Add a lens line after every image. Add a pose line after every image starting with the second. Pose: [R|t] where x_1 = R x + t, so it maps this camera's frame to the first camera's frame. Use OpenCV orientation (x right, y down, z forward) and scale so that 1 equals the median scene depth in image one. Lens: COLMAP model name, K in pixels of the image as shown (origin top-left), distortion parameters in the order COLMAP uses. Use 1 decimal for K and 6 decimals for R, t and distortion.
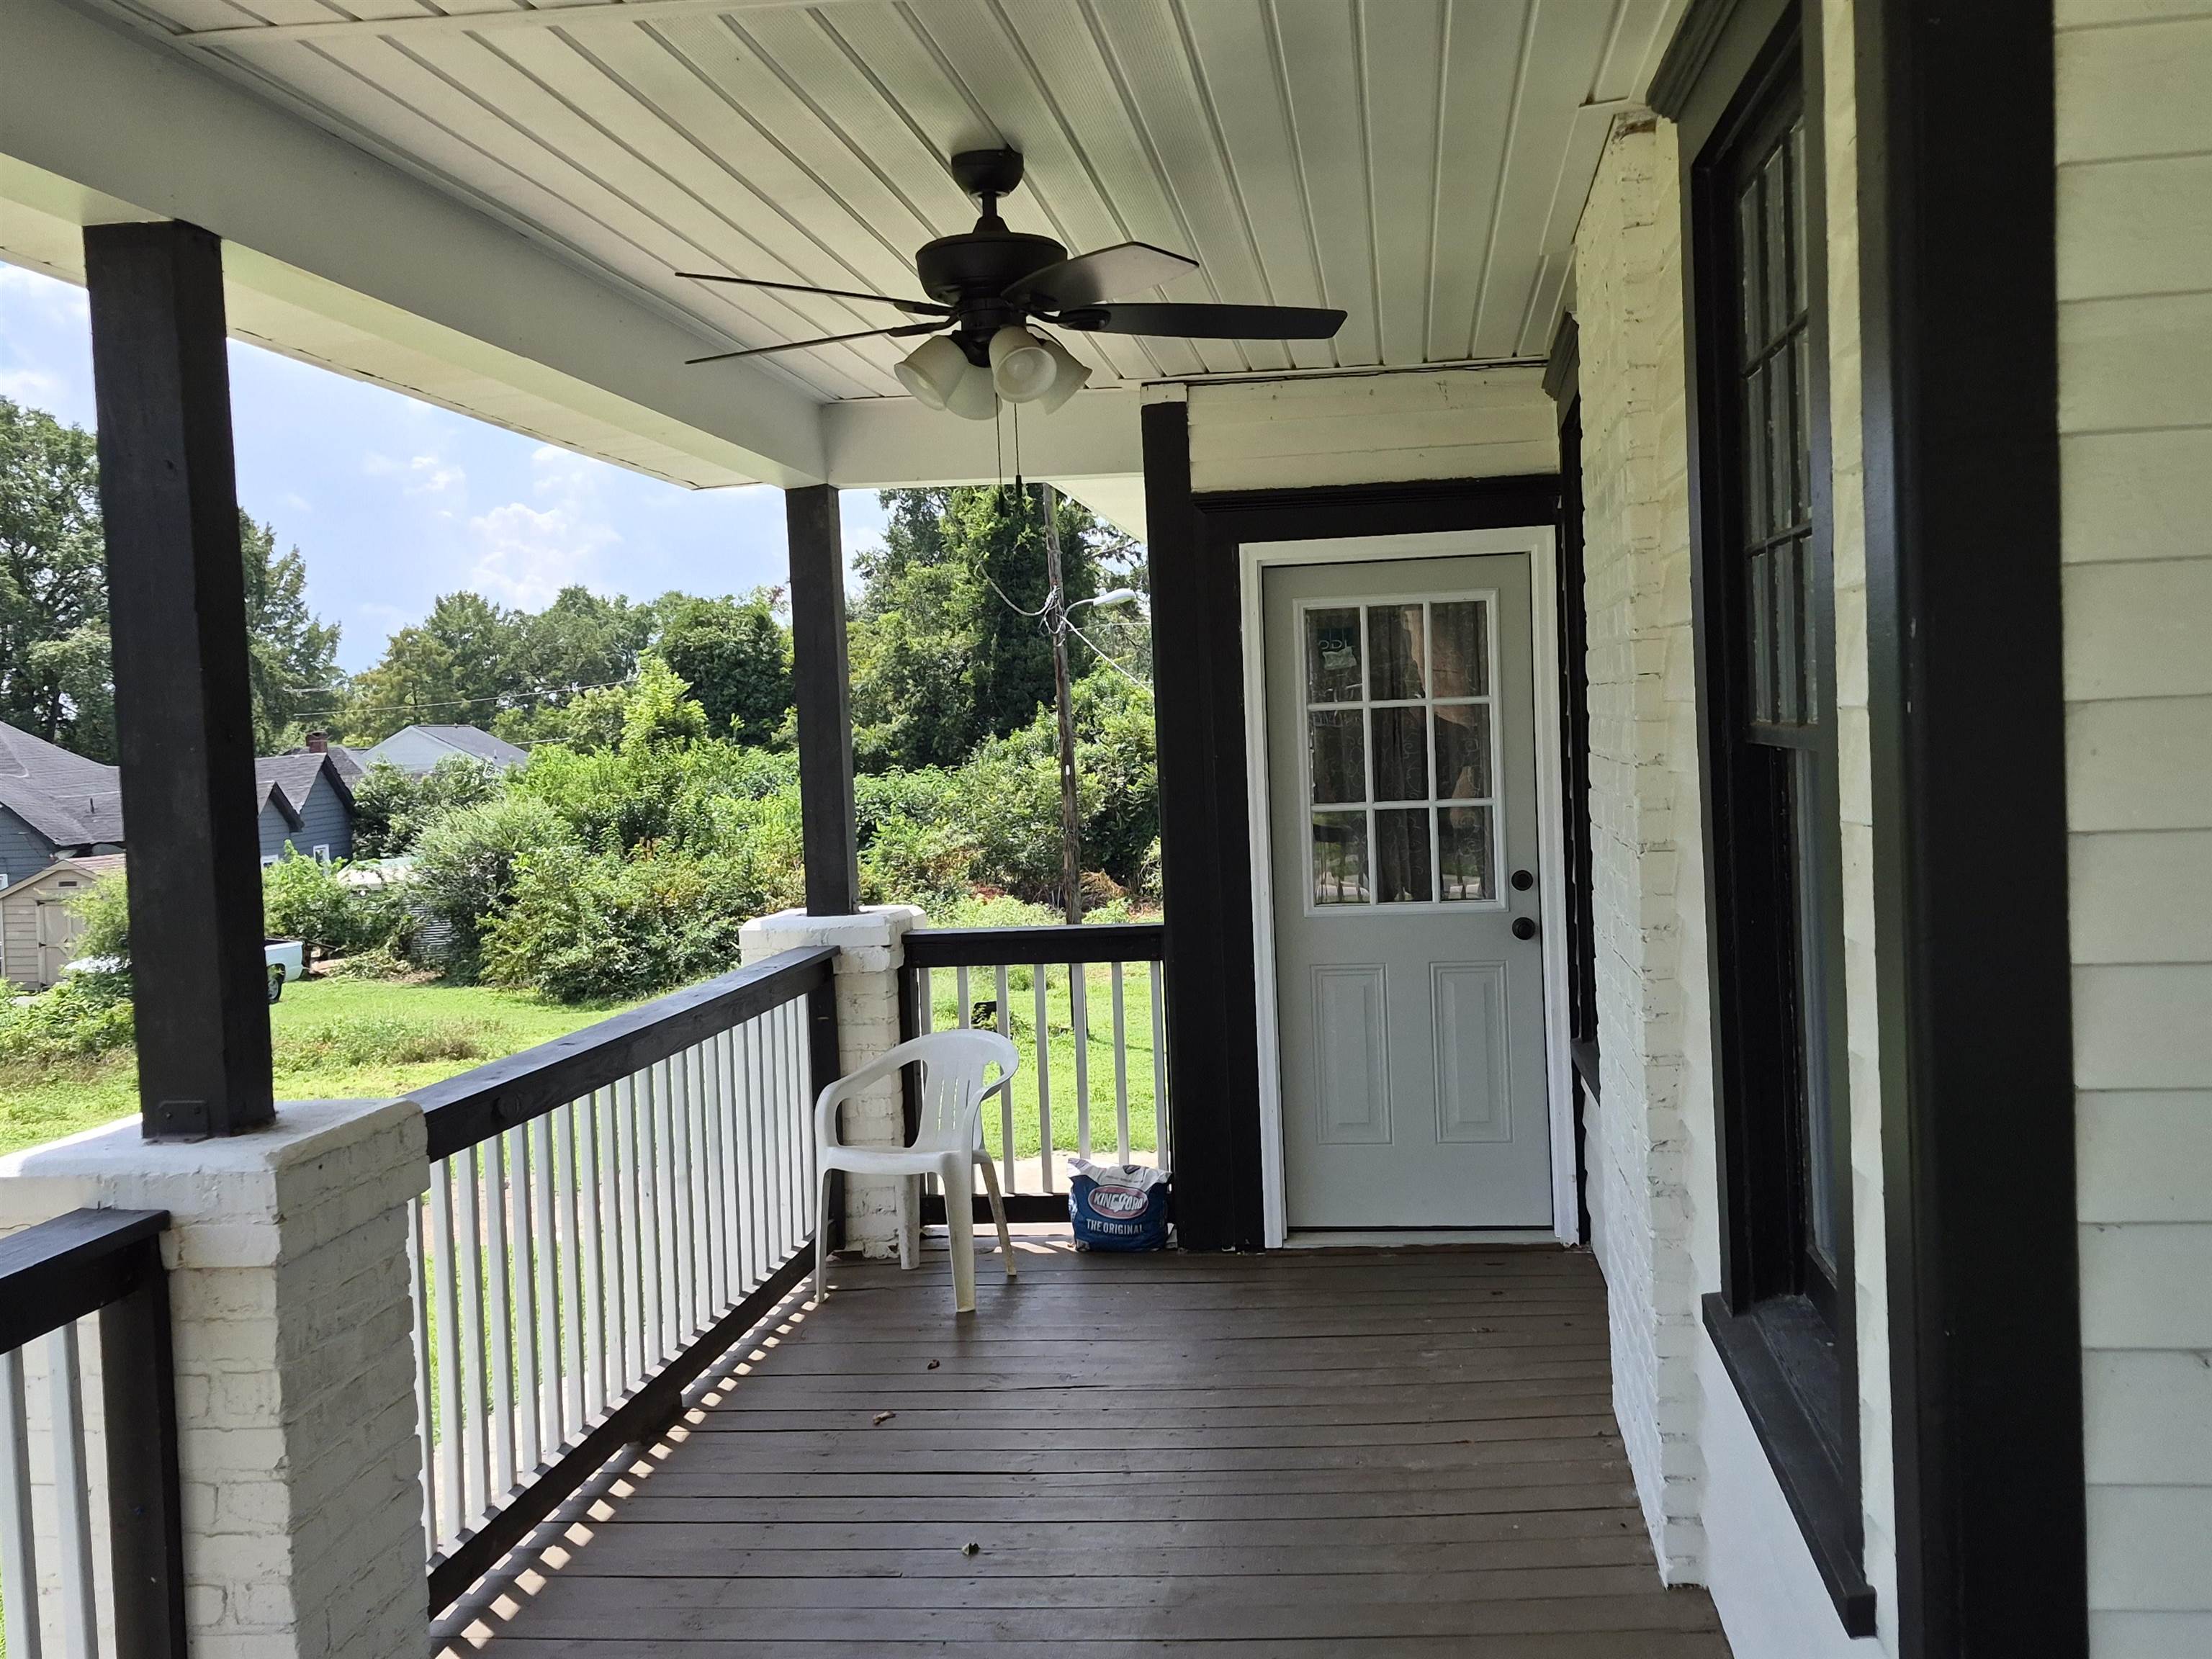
lens RADIAL K [[2160.2, 0, 1106.0], [0, 2160.2, 829.5], [0, 0, 1]] dist [-0.003642, -0.007458]
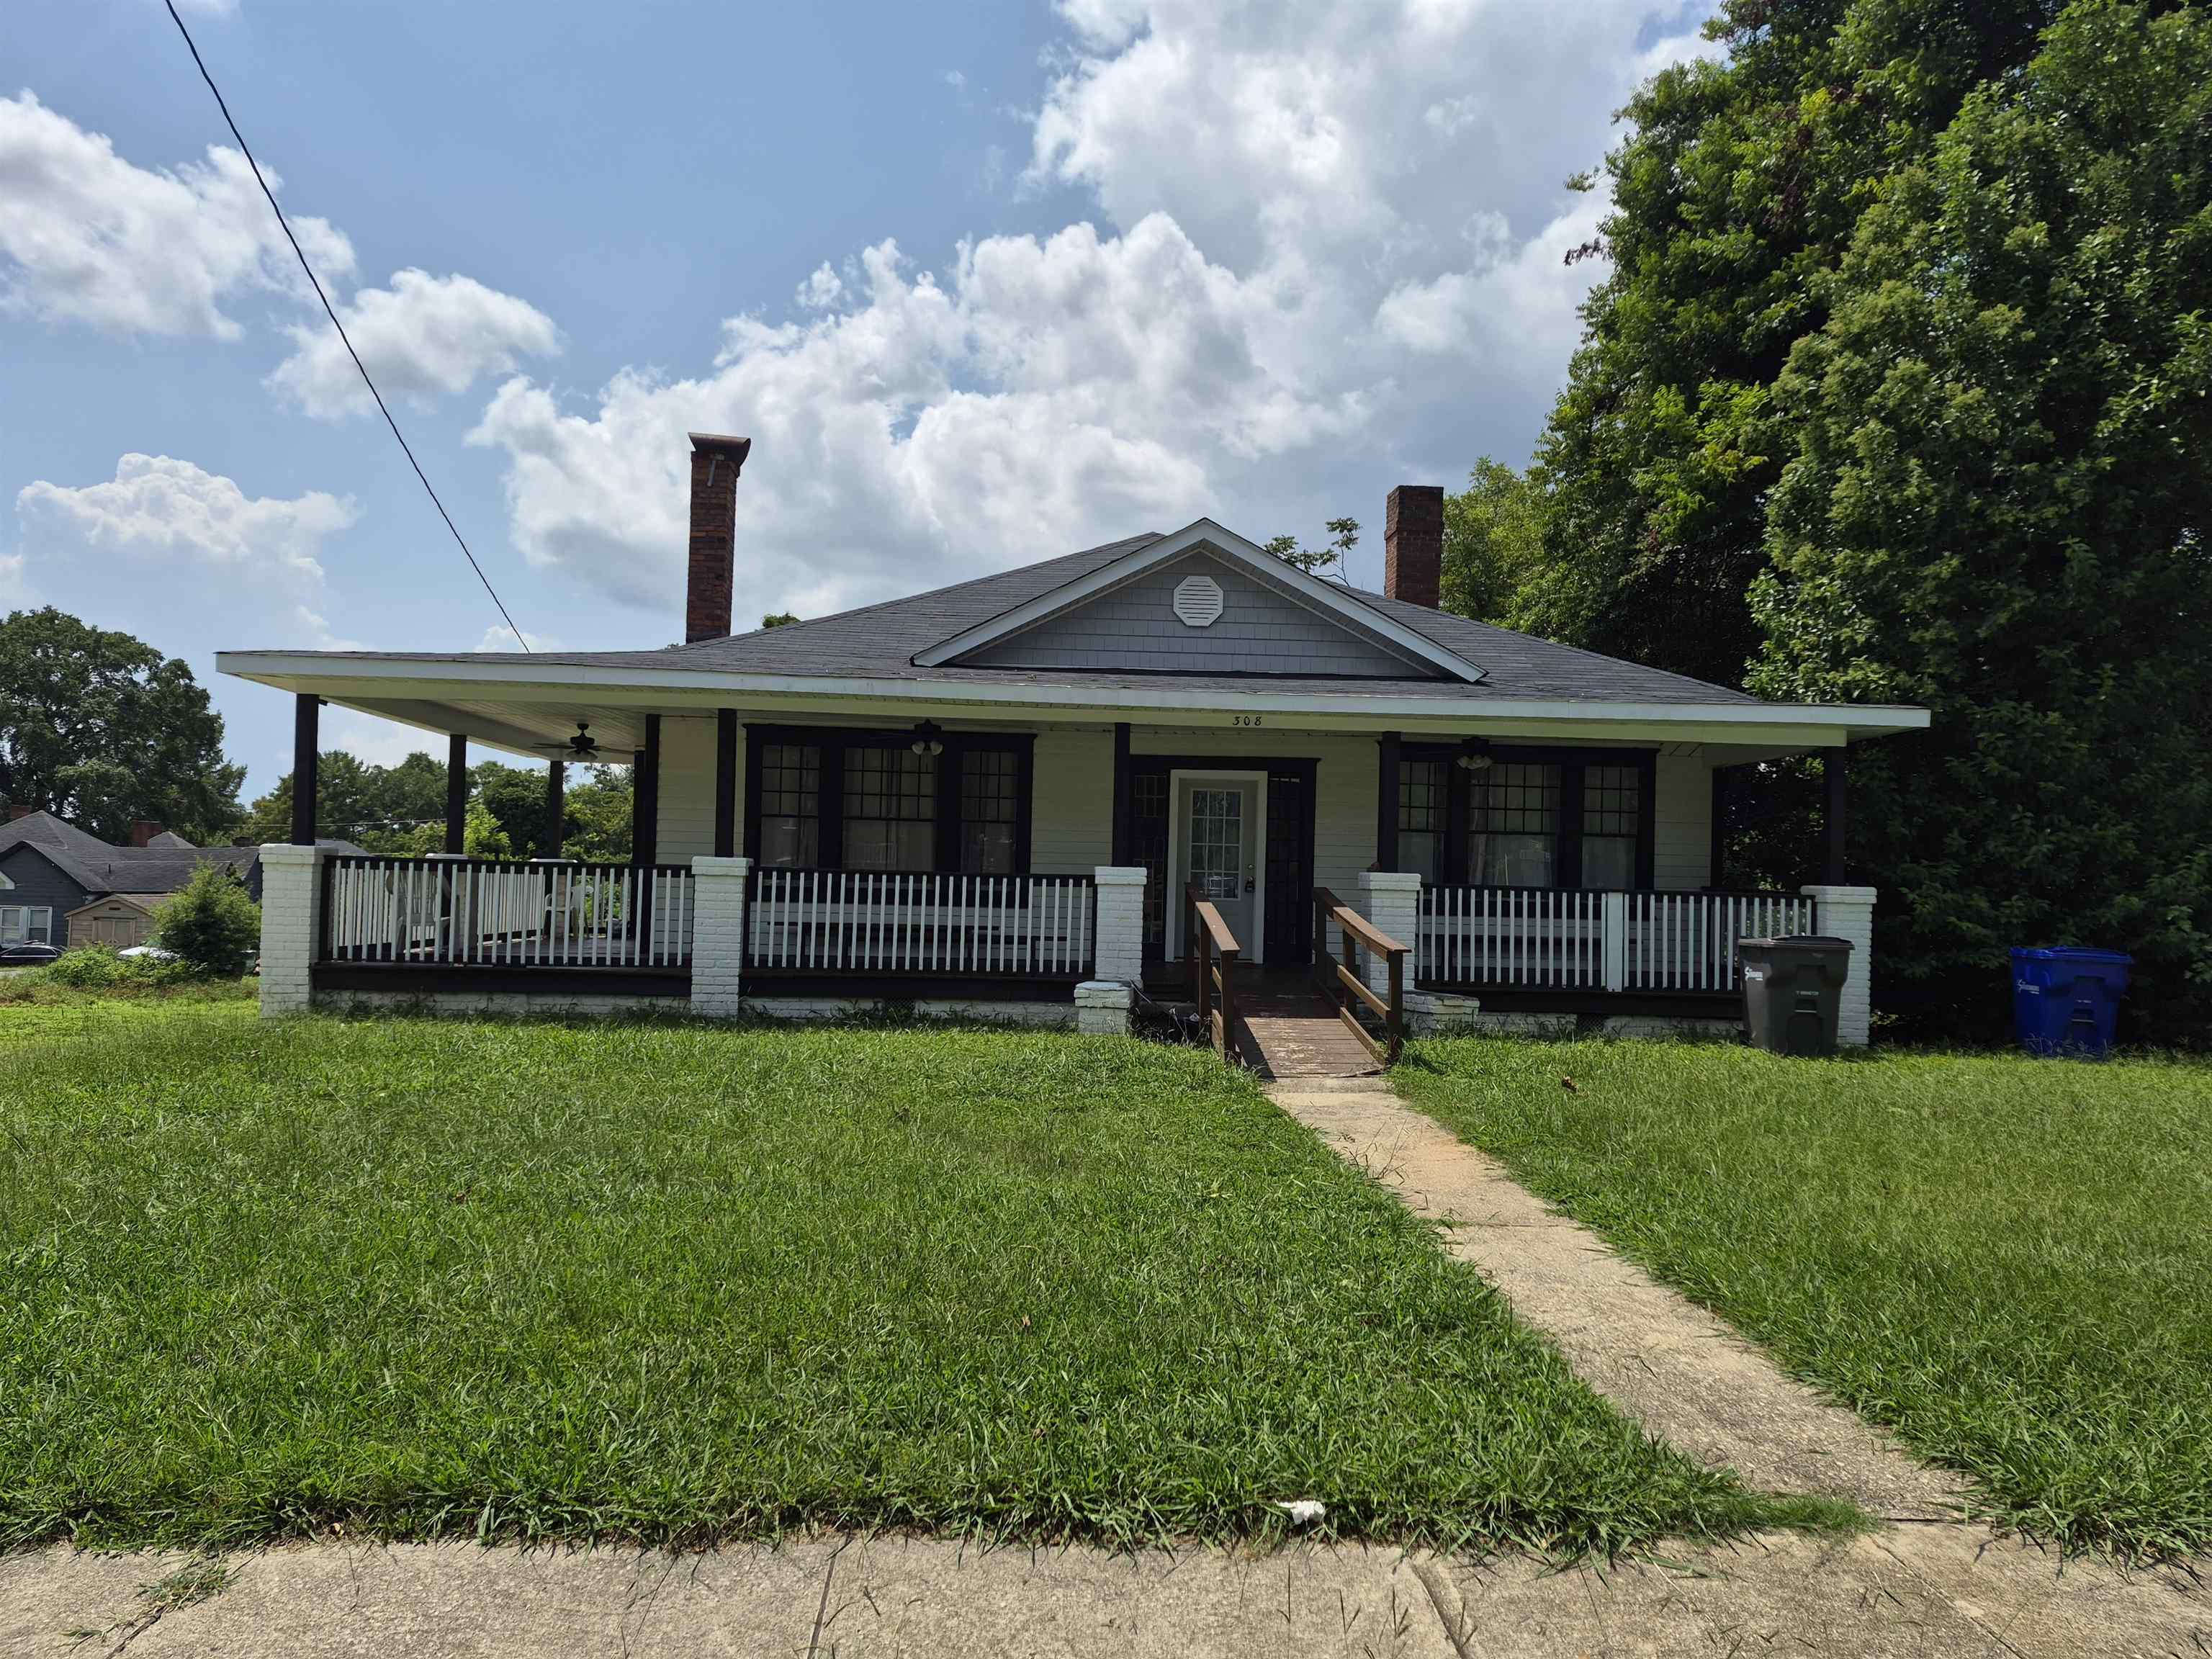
lens RADIAL K [[1490.9, 0, 1106.0], [0, 1490.9, 829.5], [0, 0, 1]] dist [0.005577, 0.001521]
pose [[0.978225, 0.066124, 0.196731, 0.016766], [-0.049278, 0.994783, -0.089327, 0.008700], [-0.201611, 0.077687, 0.976380, -0.098697]]
